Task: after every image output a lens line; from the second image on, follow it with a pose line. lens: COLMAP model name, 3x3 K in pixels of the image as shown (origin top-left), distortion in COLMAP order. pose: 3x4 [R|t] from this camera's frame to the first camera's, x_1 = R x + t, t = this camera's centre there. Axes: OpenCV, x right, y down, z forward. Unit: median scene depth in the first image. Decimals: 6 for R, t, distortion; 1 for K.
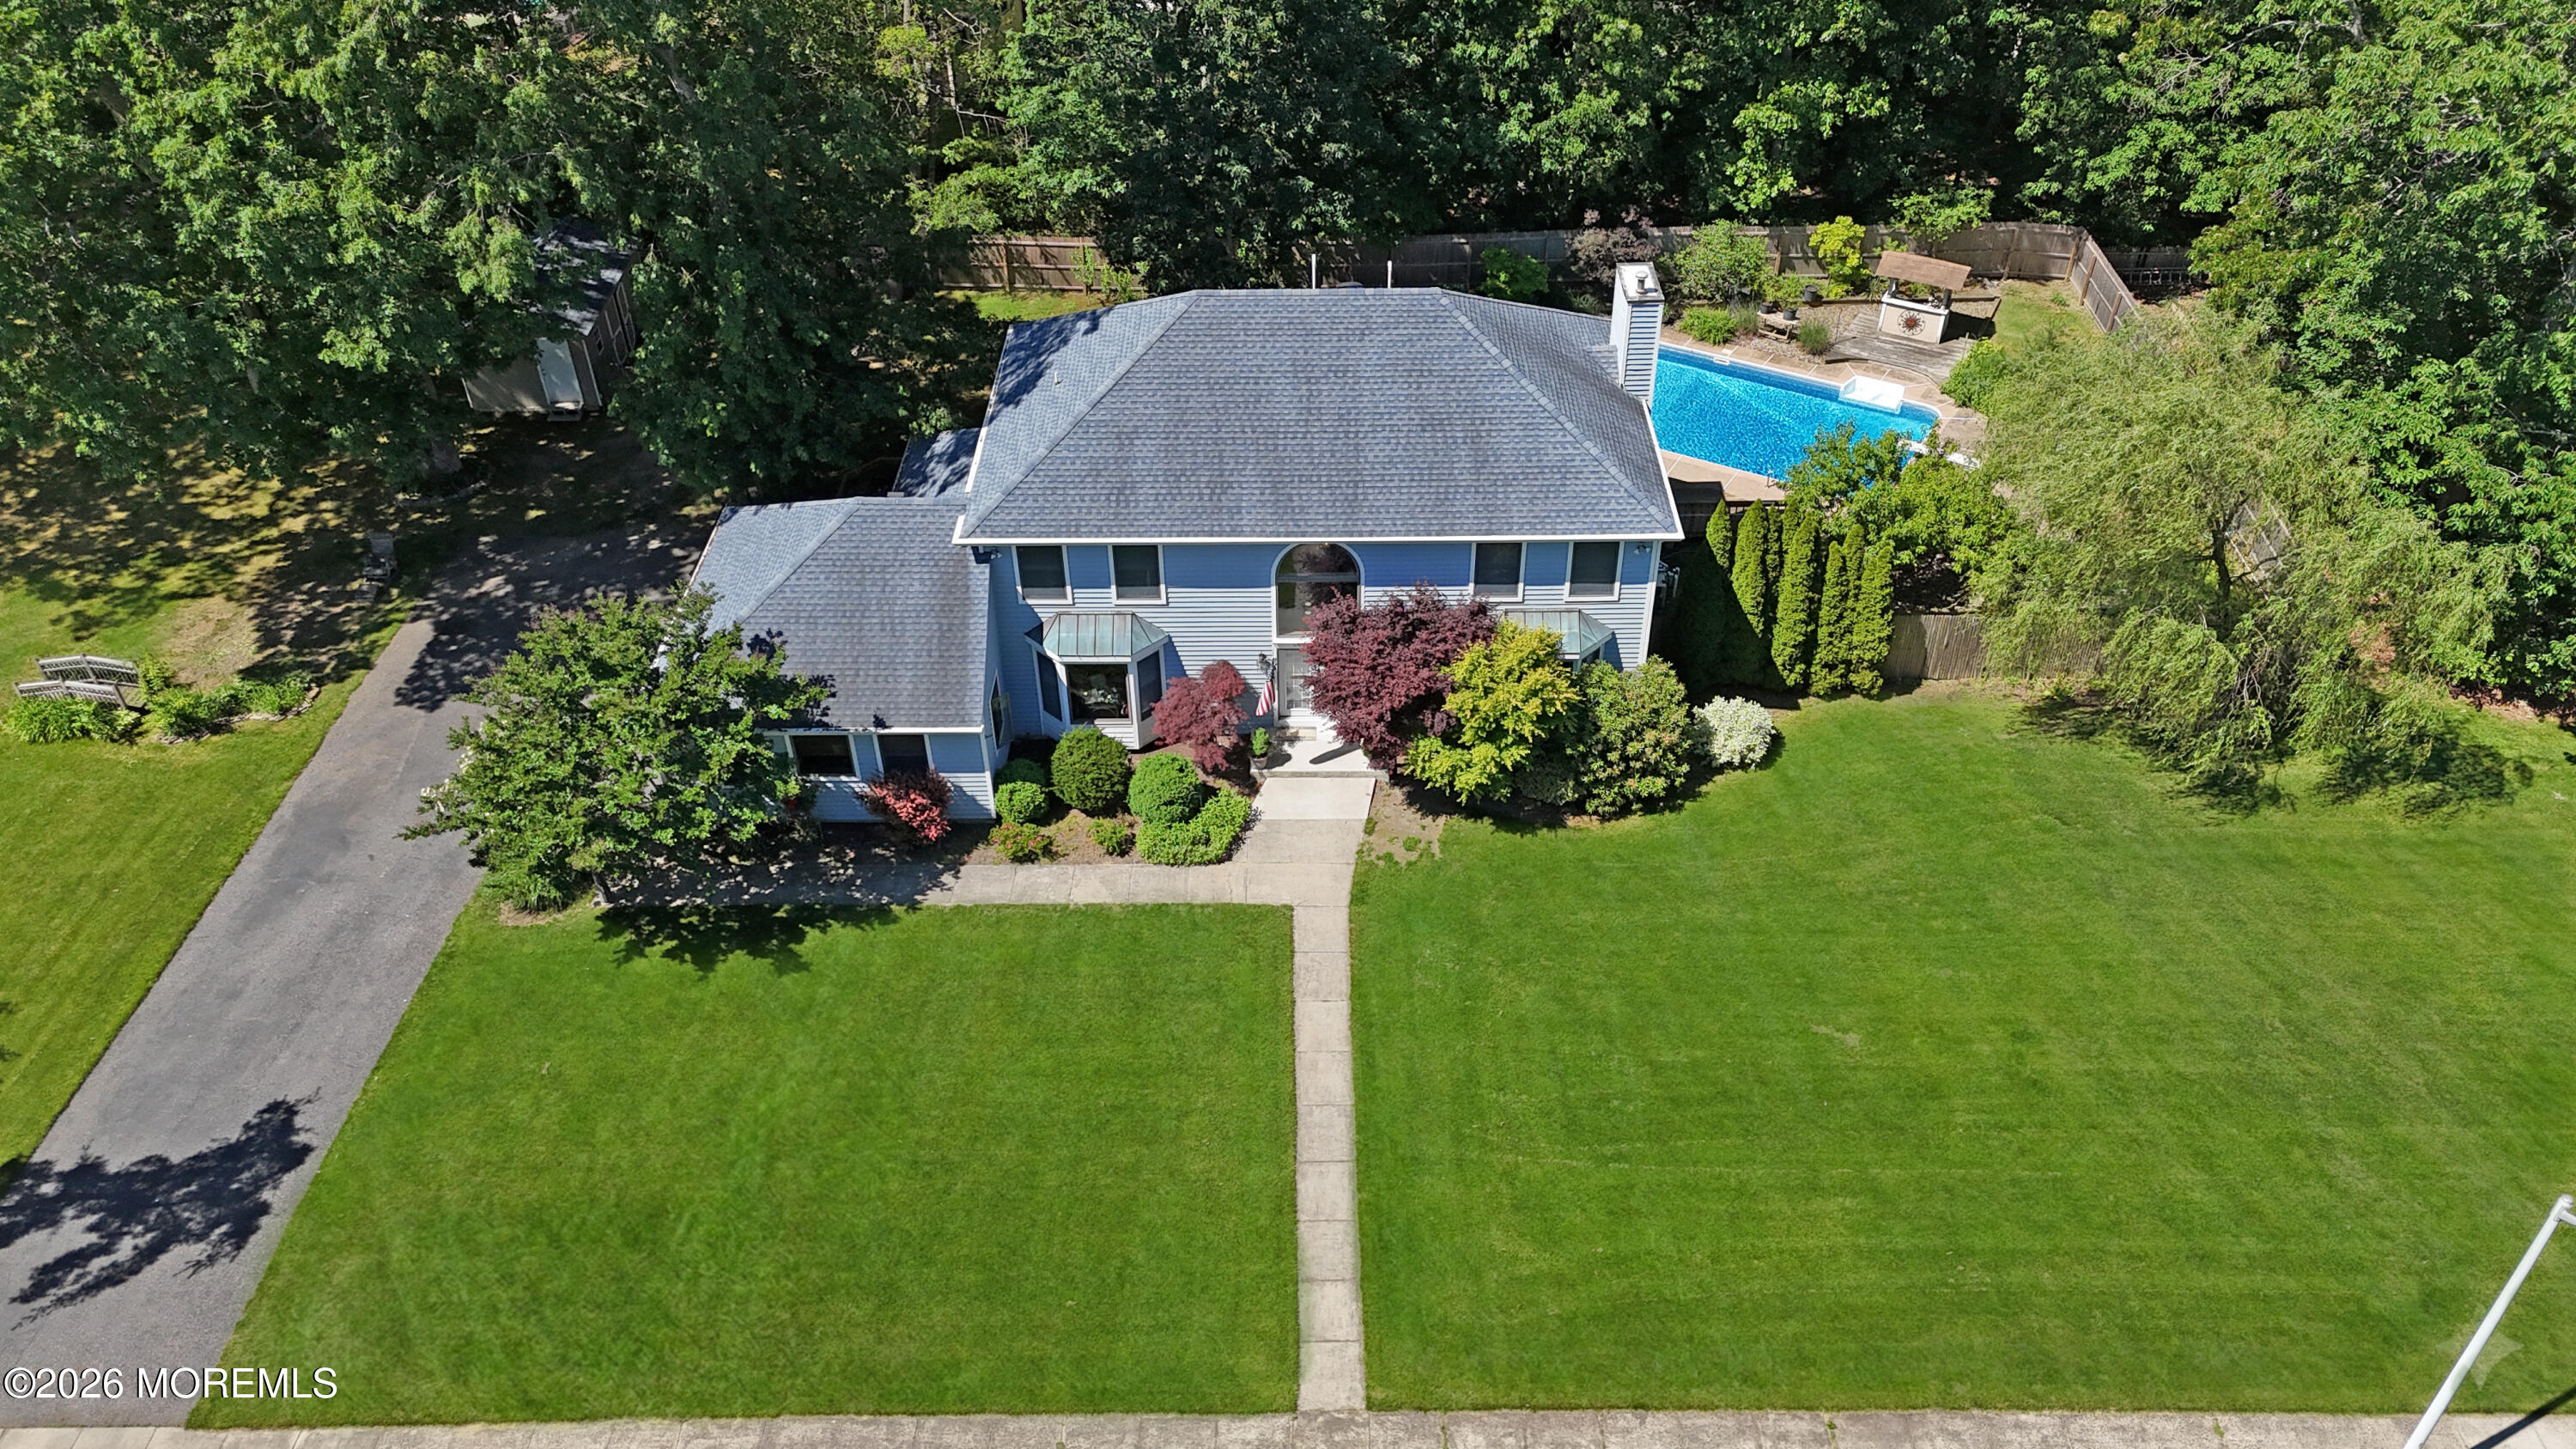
lens RADIAL K [[1906.7, 0, 1284.6], [0, 1906.7, 746.0], [0, 0, 1]] dist [0.034563, -0.022384]
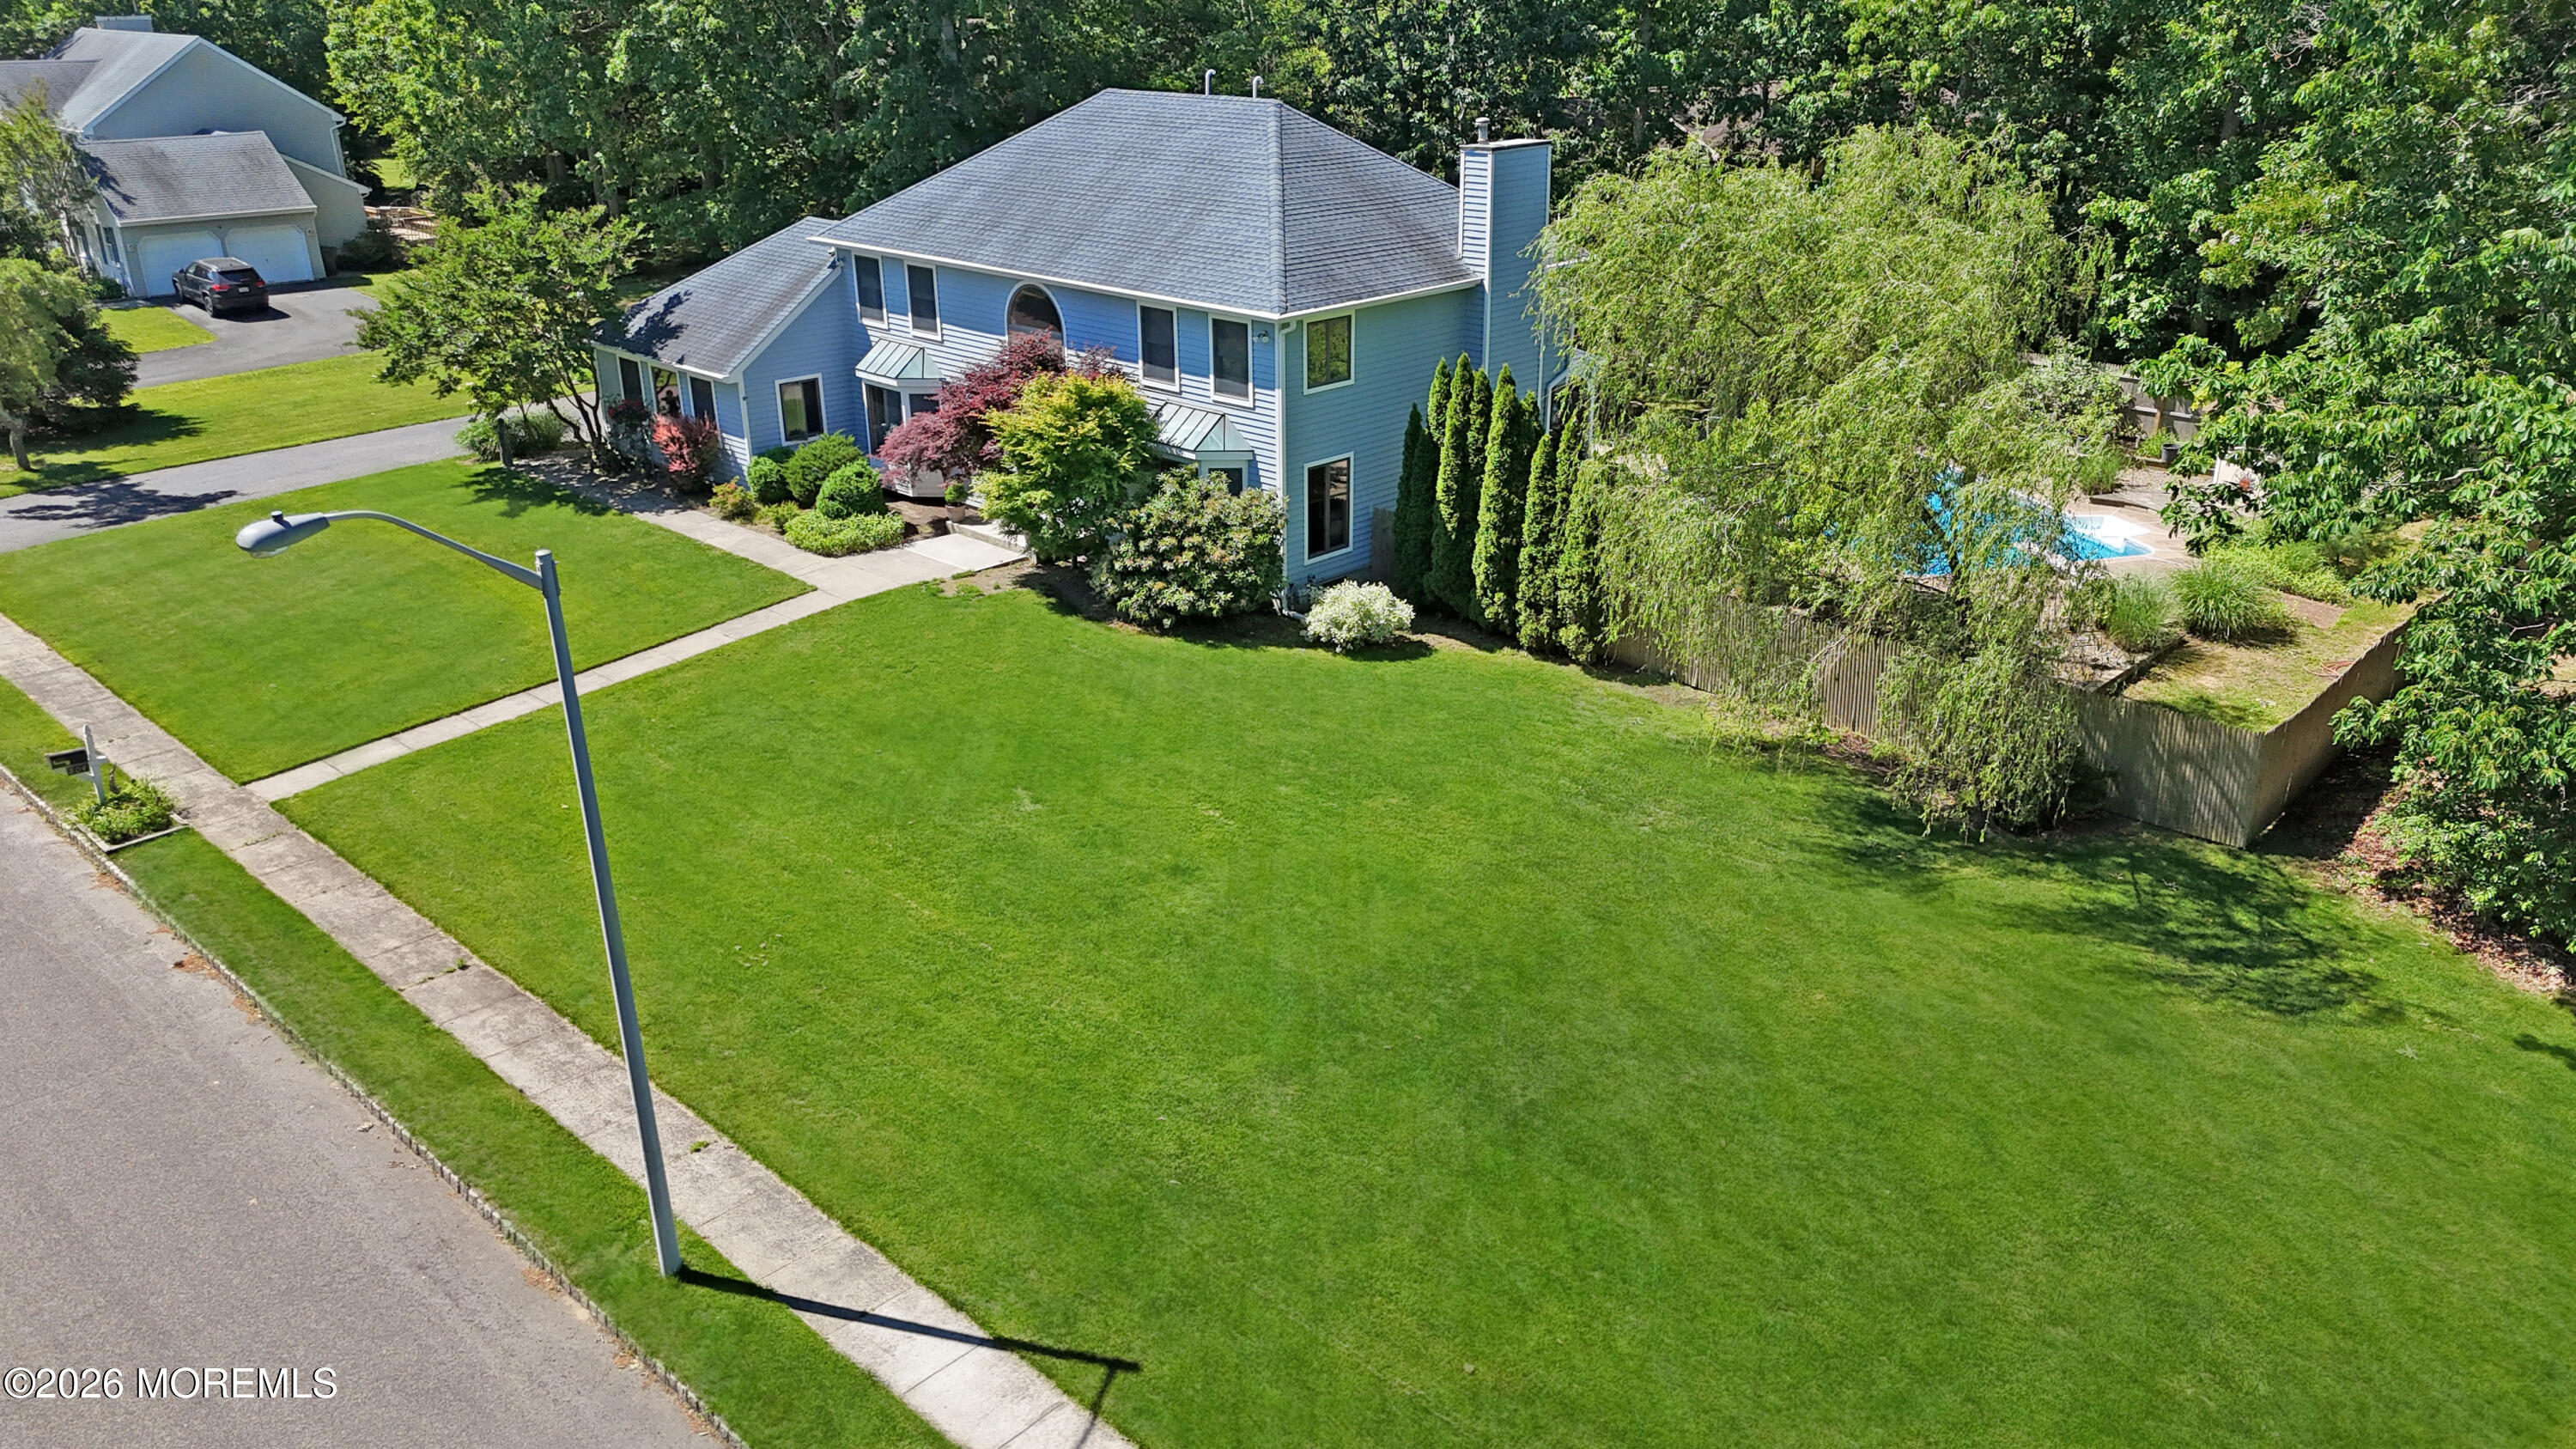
lens RADIAL K [[1906.7, 0, 1303.2], [0, 1906.7, 751.1], [0, 0, 1]] dist [0.034563, -0.022384]
pose [[0.727892, 0.273865, -0.628626, 0.802393], [-0.434394, 0.893515, -0.113724, 0.158028], [0.530542, 0.355850, 0.769348, 0.397322]]
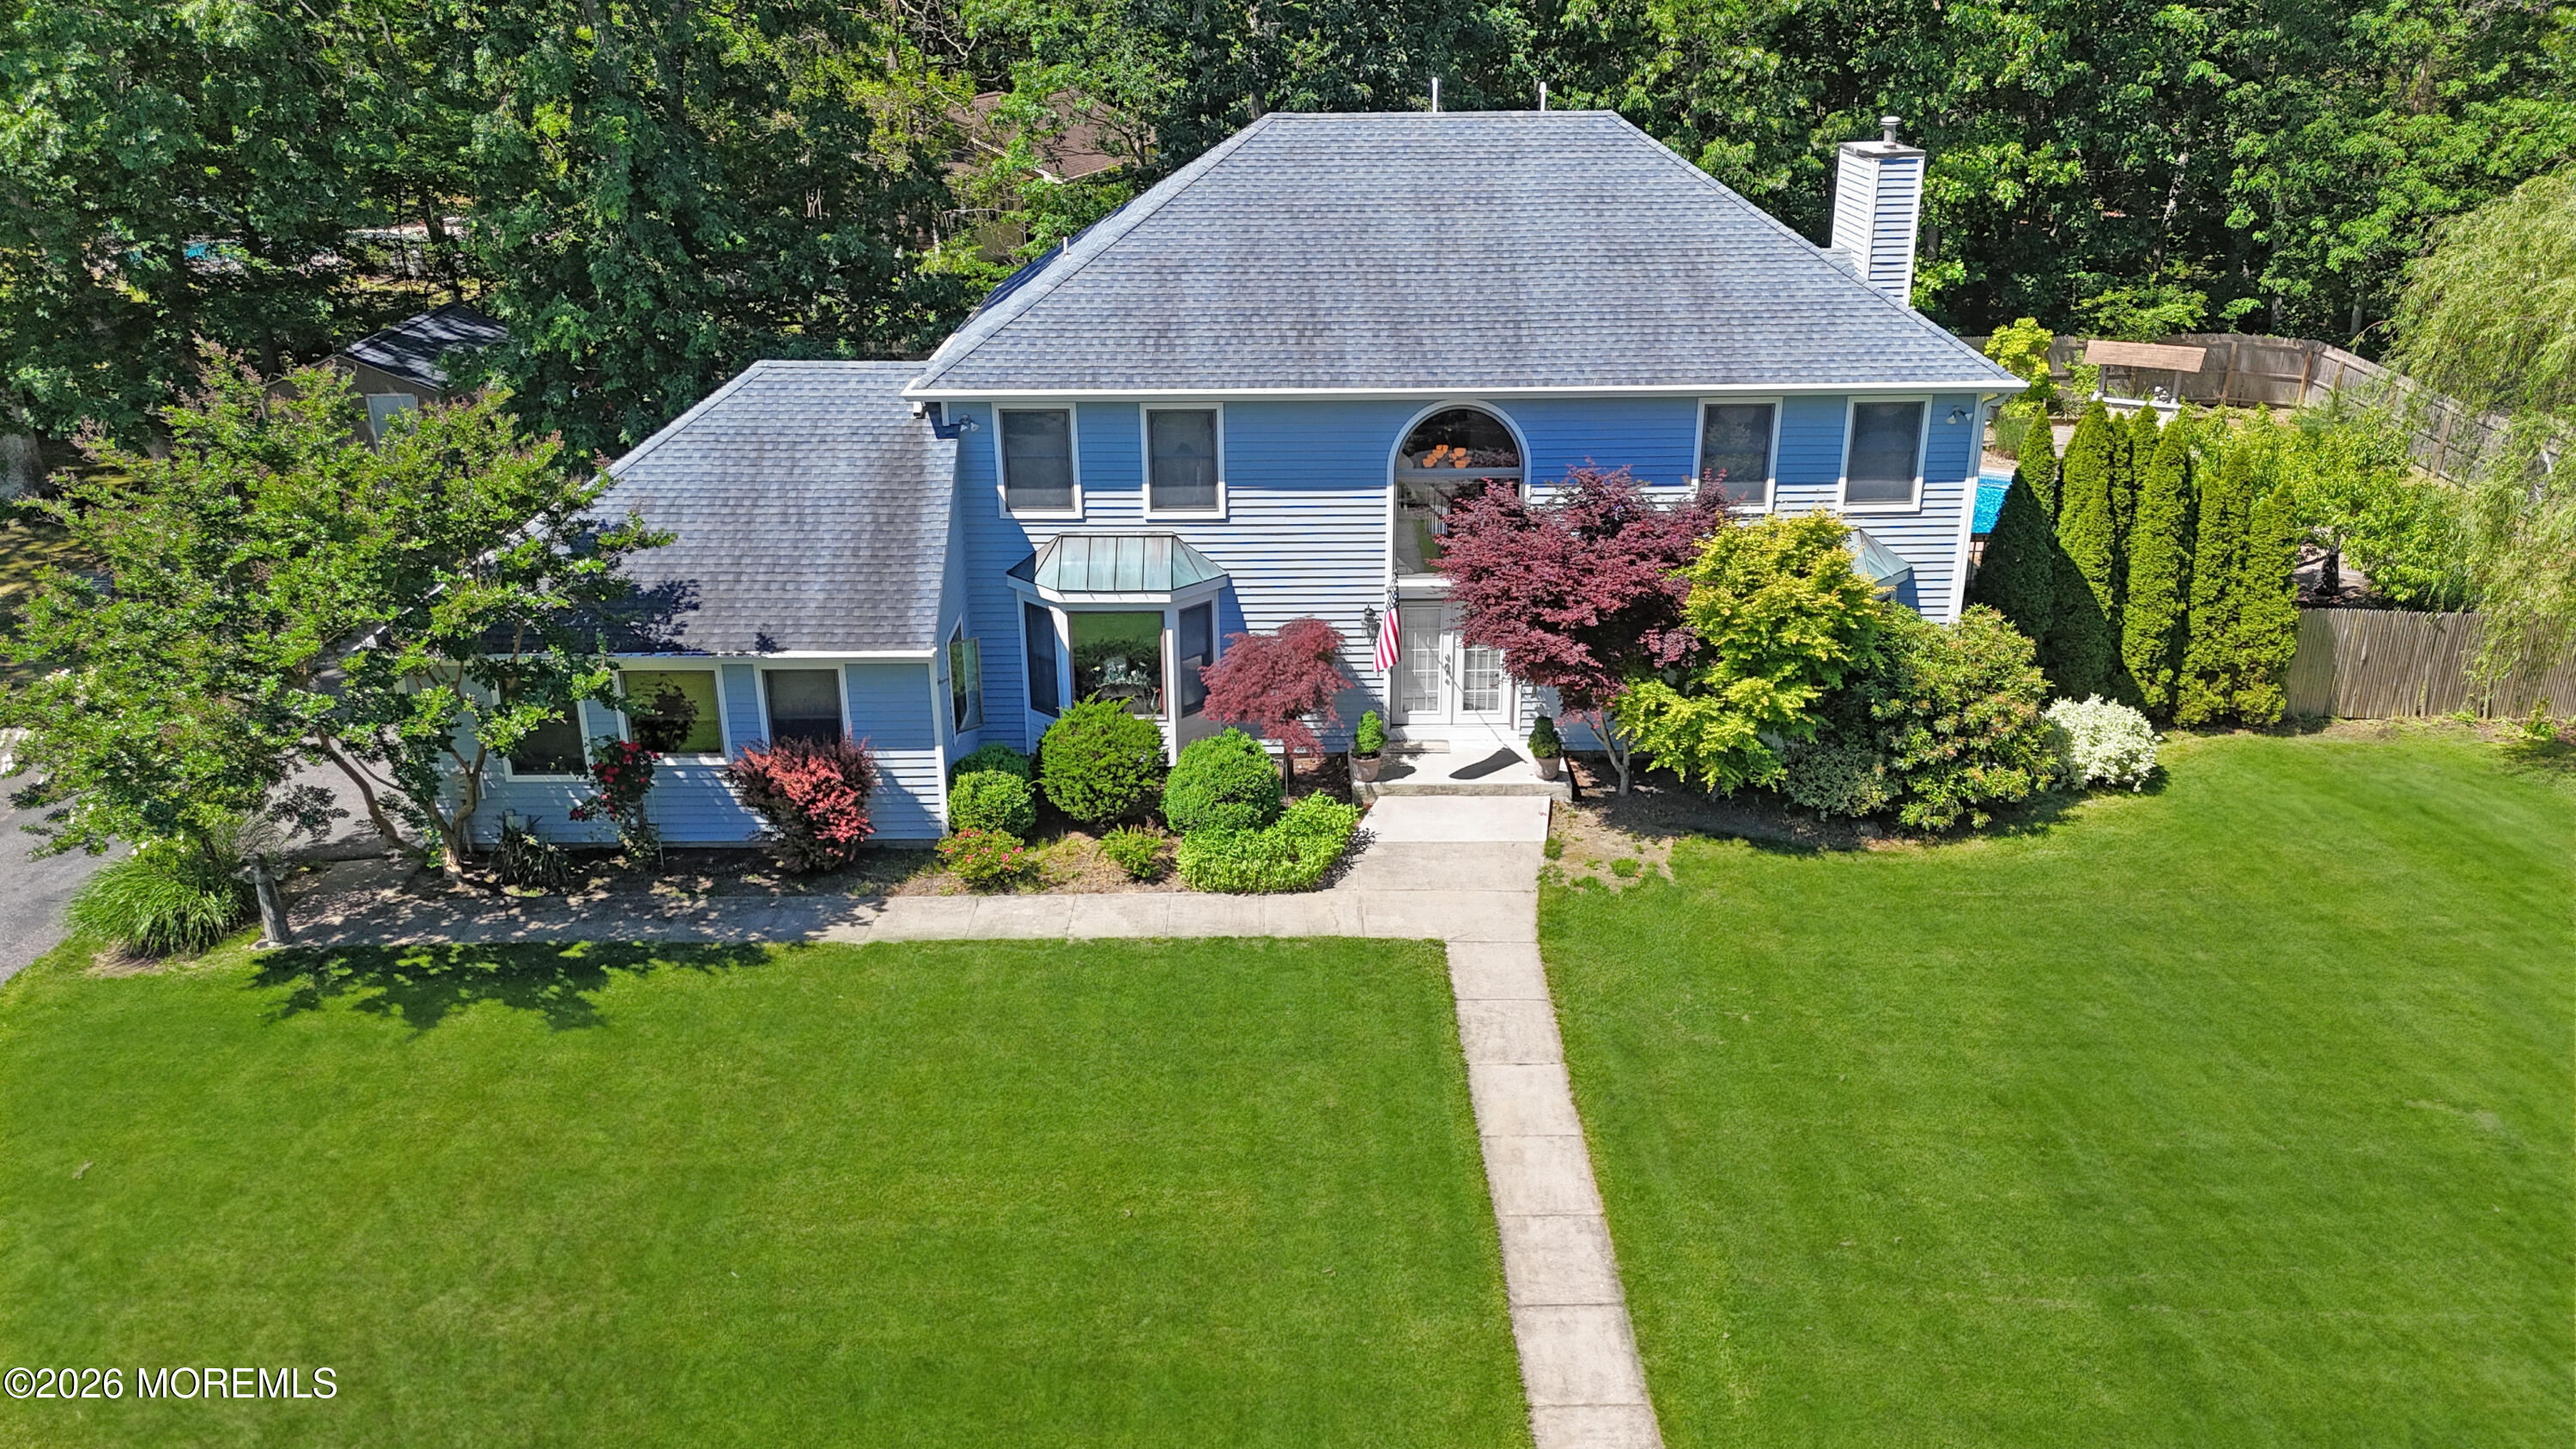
lens RADIAL K [[1906.7, 0, 1275.9], [0, 1906.7, 733.4], [0, 0, 1]] dist [0.034563, -0.022384]
pose [[0.999920, 0.001877, 0.012546, -0.053984], [0.001849, 0.956844, -0.290595, 0.189378], [-0.012550, 0.290595, 0.956764, 0.404547]]
